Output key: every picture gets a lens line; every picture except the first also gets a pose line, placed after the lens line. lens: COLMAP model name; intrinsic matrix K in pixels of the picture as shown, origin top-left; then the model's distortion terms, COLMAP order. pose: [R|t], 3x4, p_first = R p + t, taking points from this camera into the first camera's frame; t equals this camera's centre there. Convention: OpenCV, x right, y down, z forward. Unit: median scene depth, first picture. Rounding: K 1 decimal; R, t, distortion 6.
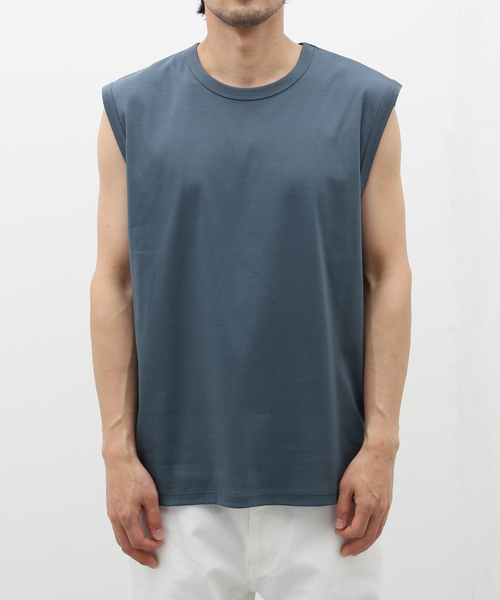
lens RADIAL K [[1281.3, 0, 250.0], [0, 1281.3, 300.0], [0, 0, 1]] dist [-0.043406, -0.177043]
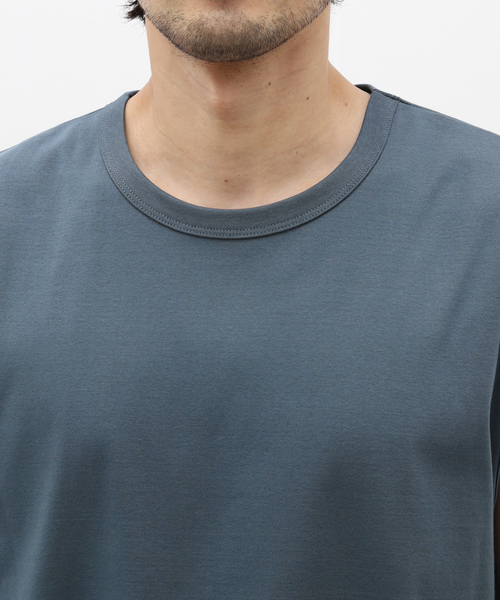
lens RADIAL K [[1281.3, 0, 250.0], [0, 1281.3, 300.0], [0, 0, 1]] dist [-0.043406, -0.177043]
pose [[0.997653, 0.015238, -0.066762, 0.031562], [-0.014452, 0.999821, 0.012234, -0.139020], [0.066936, -0.011240, 0.997694, 0.576383]]
